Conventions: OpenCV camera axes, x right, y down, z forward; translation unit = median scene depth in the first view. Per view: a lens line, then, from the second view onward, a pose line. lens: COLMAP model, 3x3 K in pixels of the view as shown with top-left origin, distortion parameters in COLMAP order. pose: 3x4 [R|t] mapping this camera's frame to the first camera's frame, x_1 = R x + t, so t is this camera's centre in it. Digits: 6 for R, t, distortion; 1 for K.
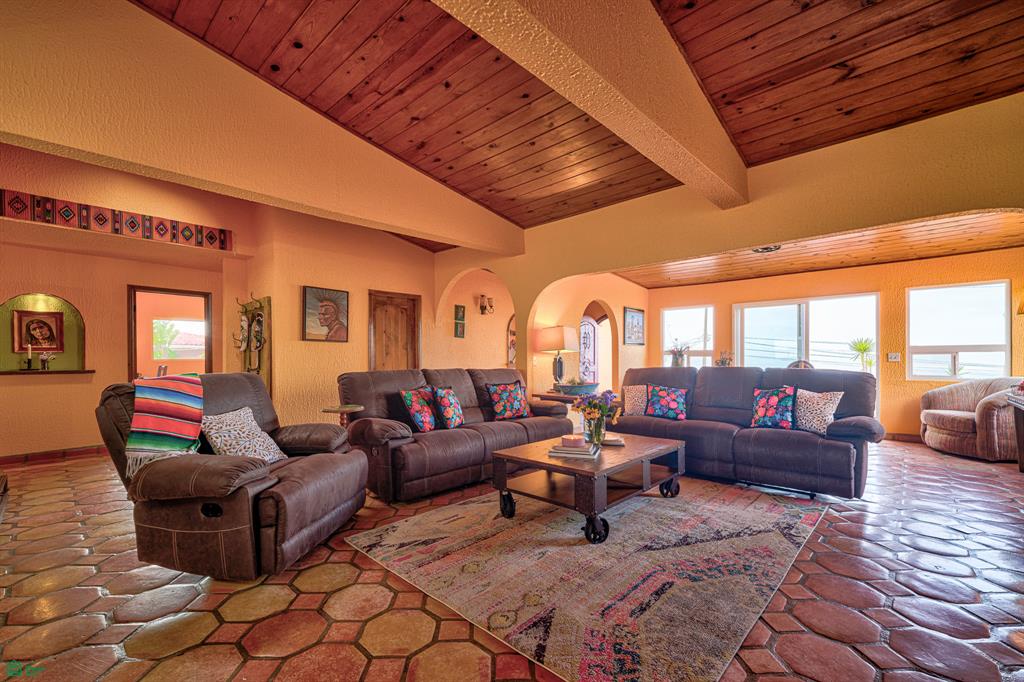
lens RADIAL K [[428.7, 0, 508.4], [0, 428.7, 353.3], [0, 0, 1]] dist [0.000771, -0.000044]
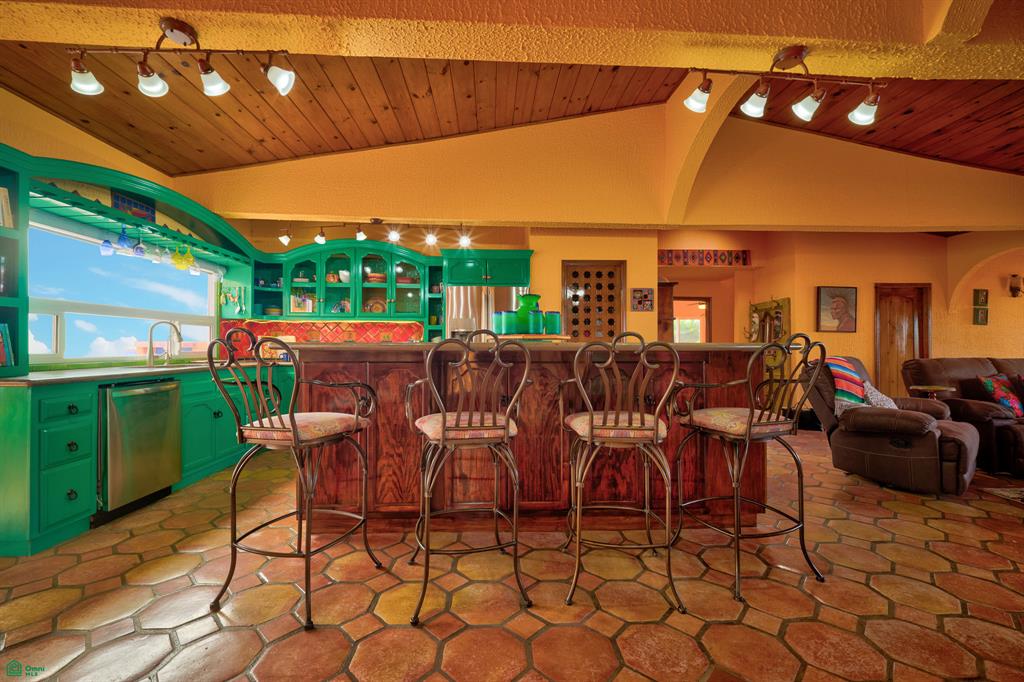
lens RADIAL K [[420.8, 0, 508.7], [0, 420.8, 337.5], [0, 0, 1]] dist [0.002963, -0.003817]
pose [[0.701390, -0.007342, -0.712740, -0.246237], [0.000999, 0.999956, -0.009317, -0.003447], [0.712777, 0.005823, 0.701366, -0.452616]]
